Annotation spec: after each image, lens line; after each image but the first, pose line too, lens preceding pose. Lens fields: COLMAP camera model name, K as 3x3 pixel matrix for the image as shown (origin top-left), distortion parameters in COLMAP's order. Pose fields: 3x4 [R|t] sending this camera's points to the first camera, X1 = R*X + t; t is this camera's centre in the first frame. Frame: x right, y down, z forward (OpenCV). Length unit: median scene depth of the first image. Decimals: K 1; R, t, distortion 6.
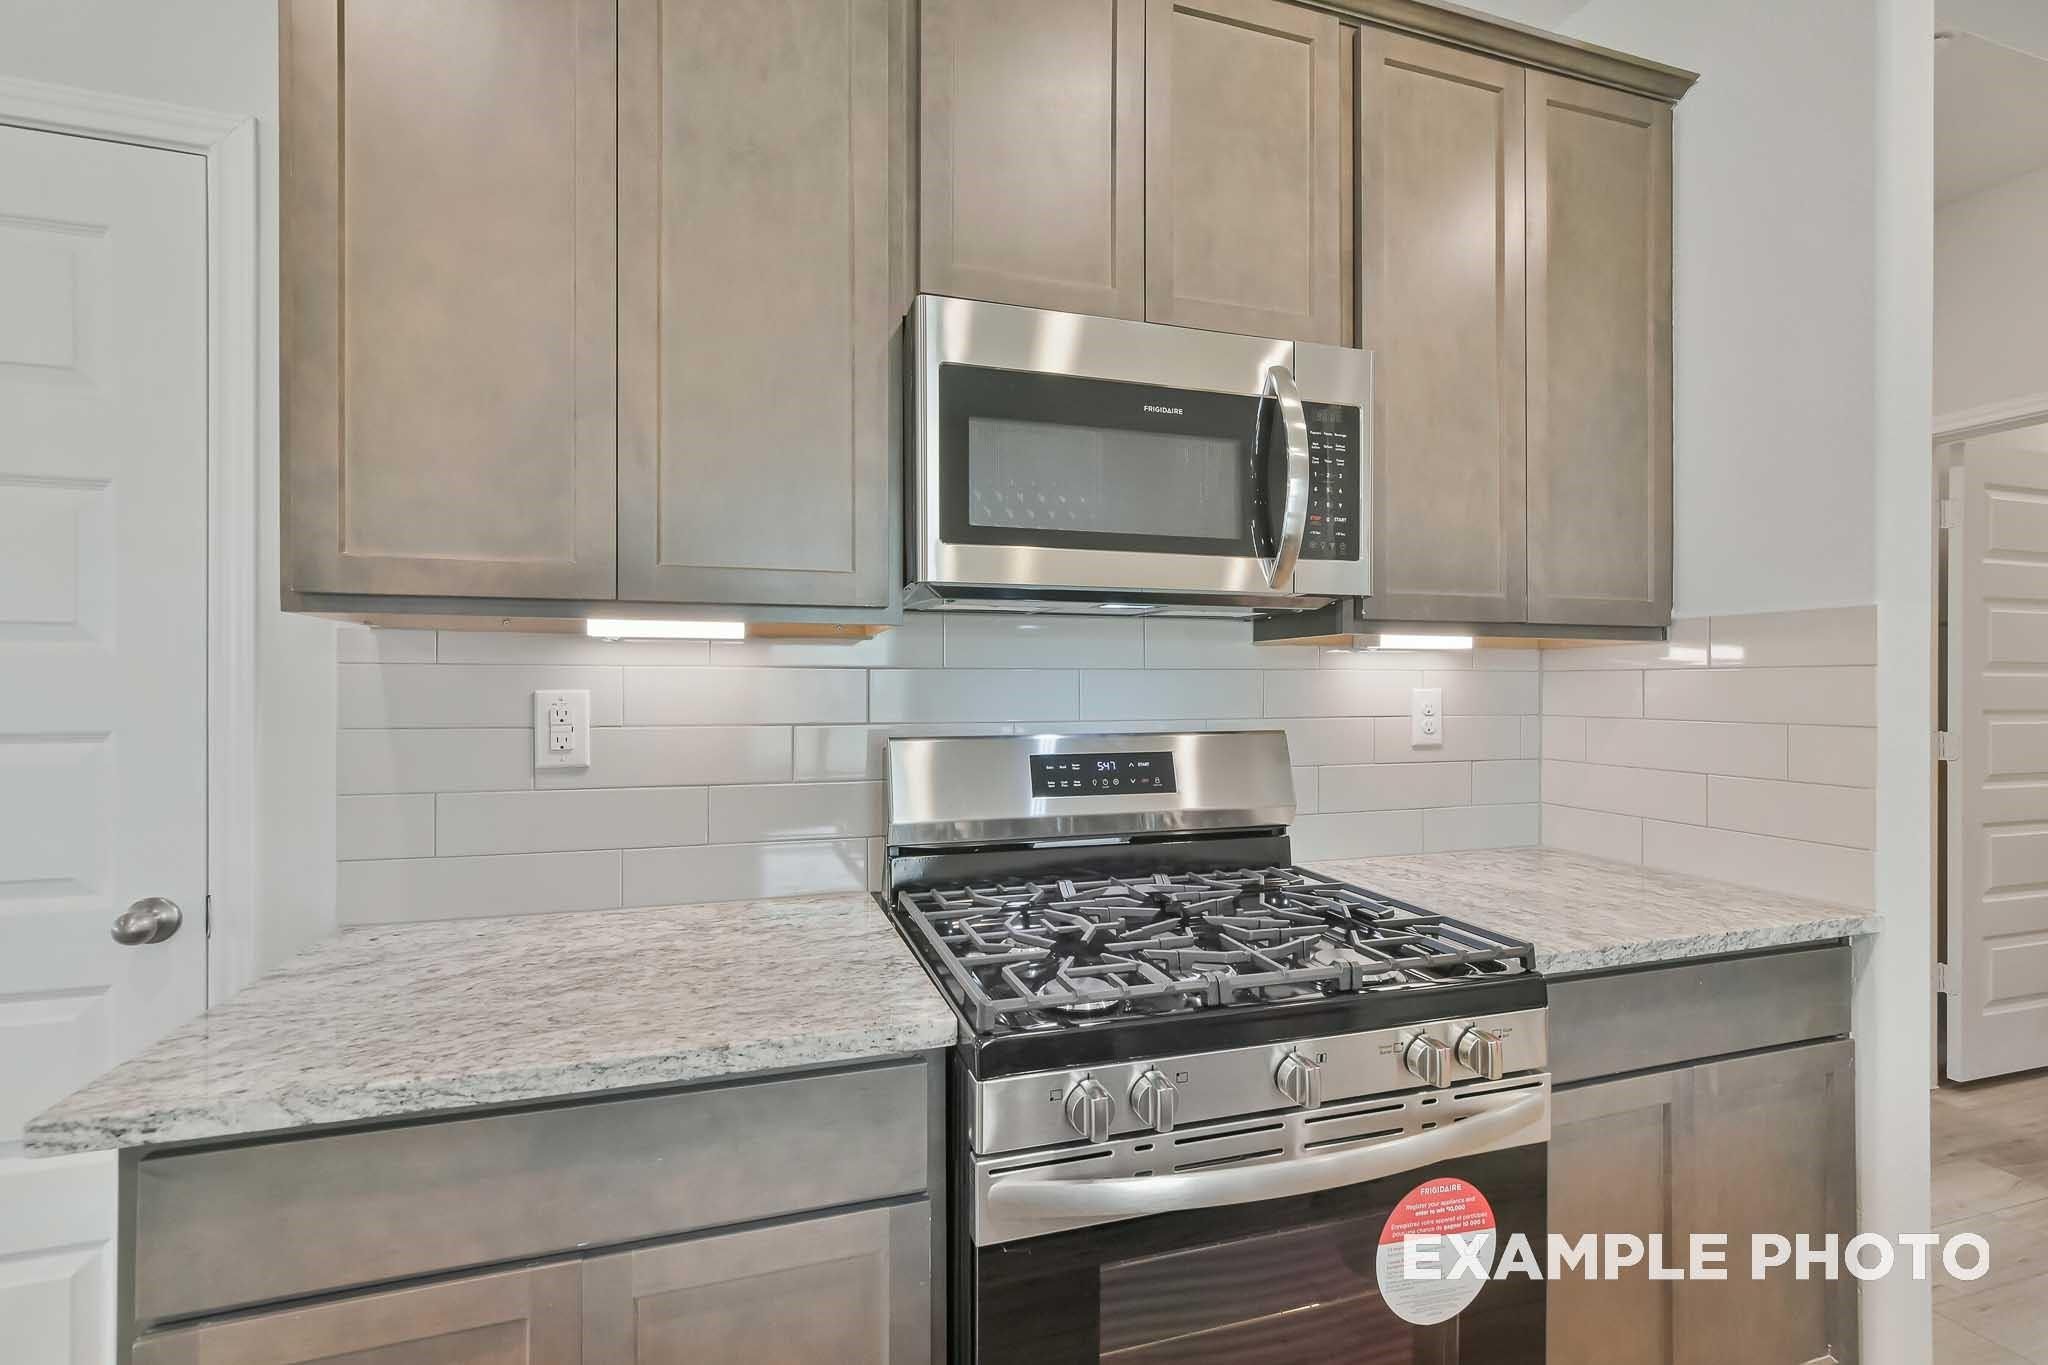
lens RADIAL K [[916.3, 0, 1026.2], [0, 916.3, 678.3], [0, 0, 1]] dist [0.018379, -0.000148]
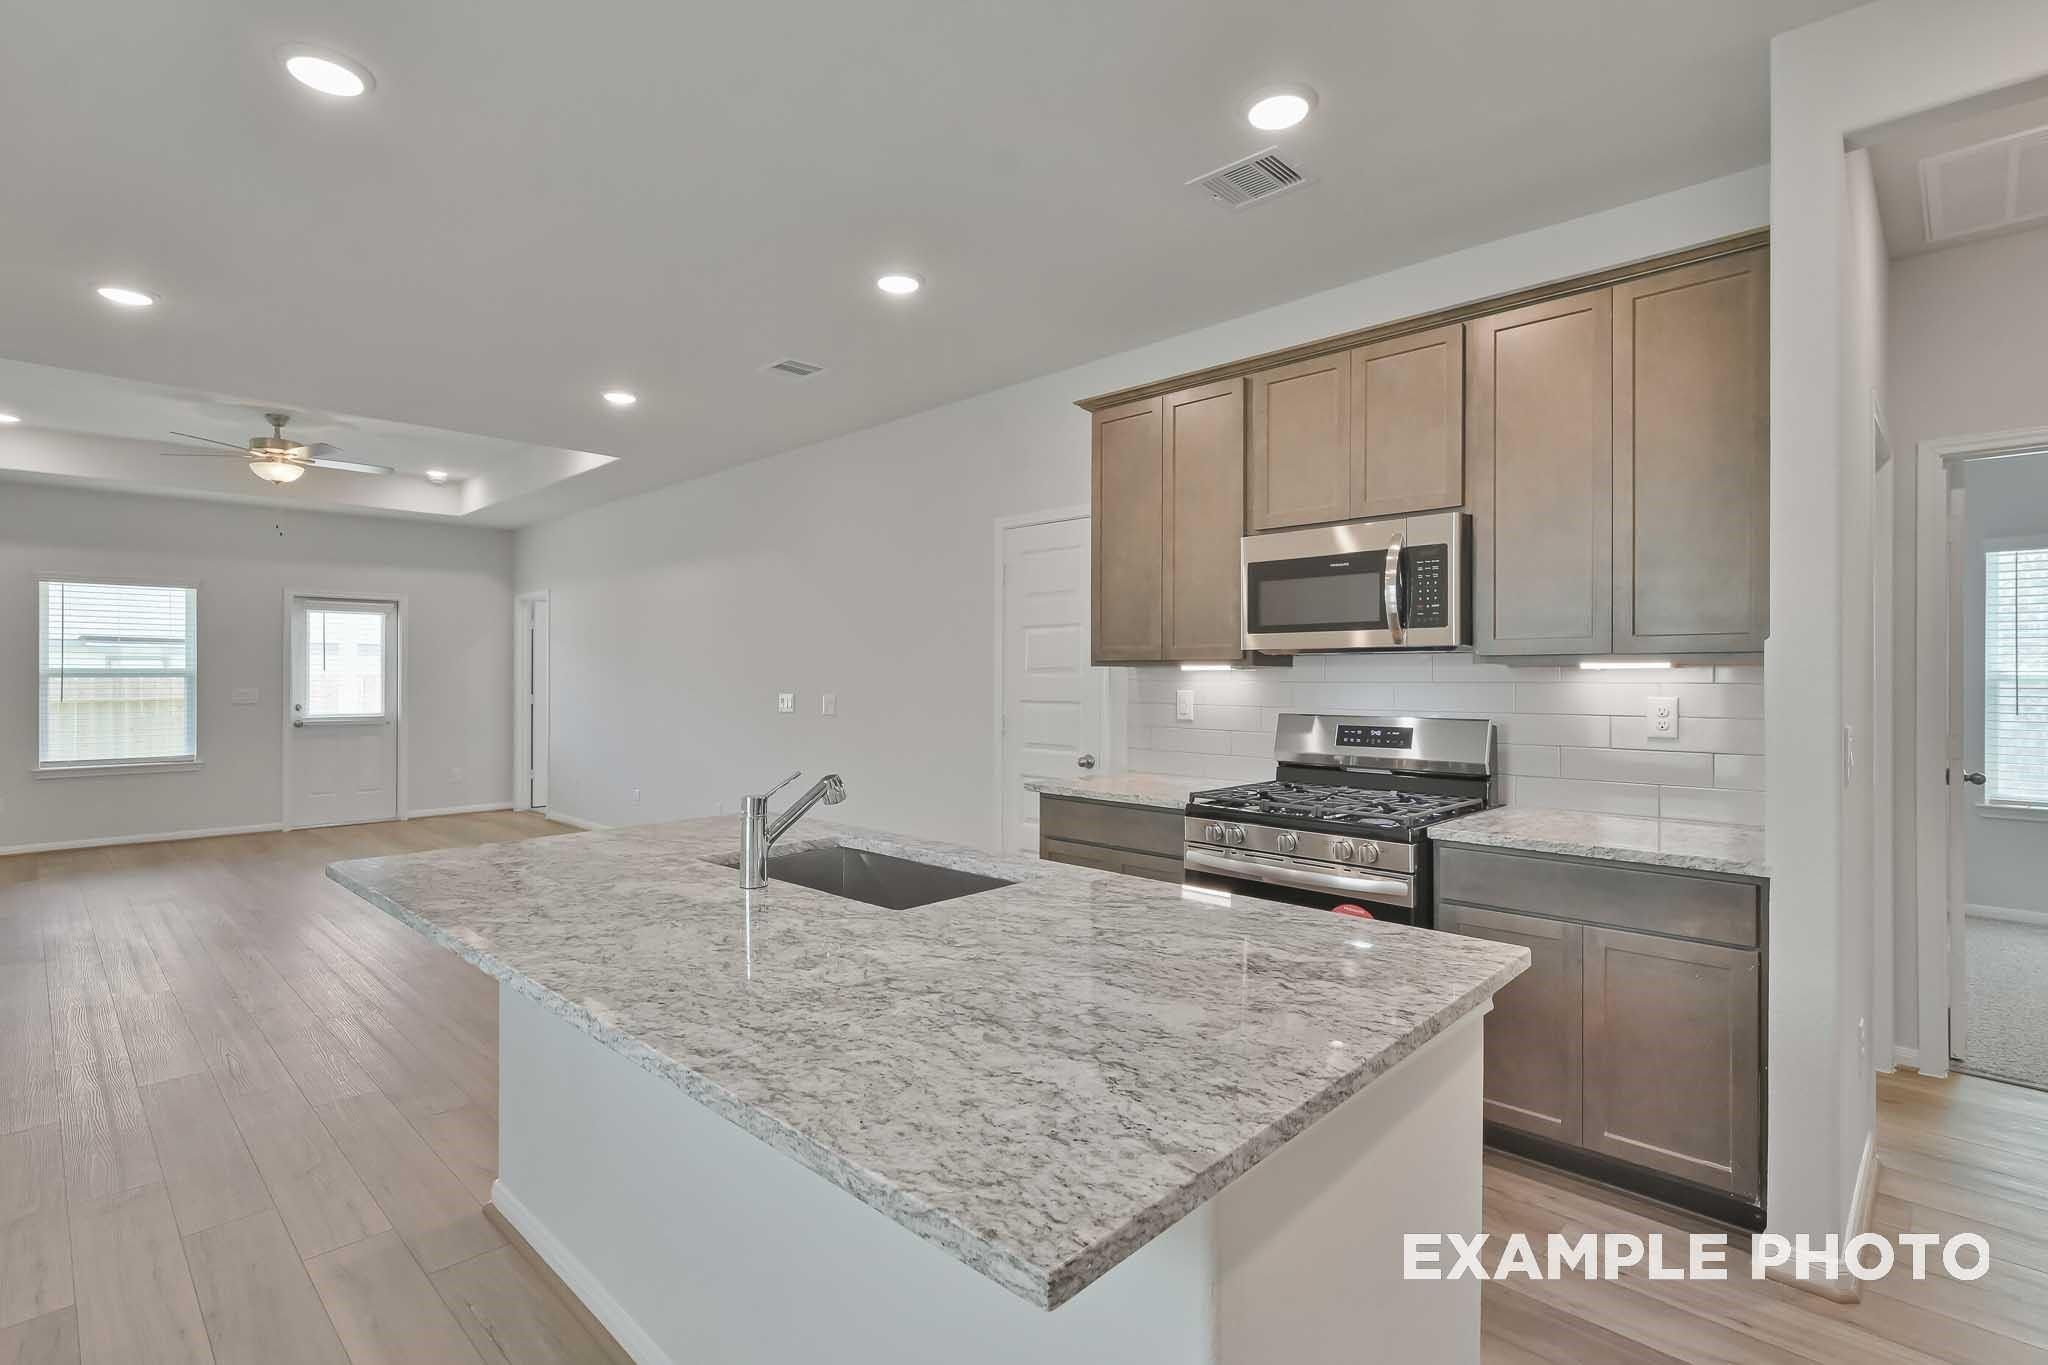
lens RADIAL K [[971.9, 0, 1026.7], [0, 971.9, 677.8], [0, 0, 1]] dist [0.002538, -0.001040]
pose [[0.479249, 0.002475, -0.877675, 1.569578], [0.009338, 0.999925, 0.007918, -0.044706], [0.877629, -0.011991, 0.479190, -0.644120]]
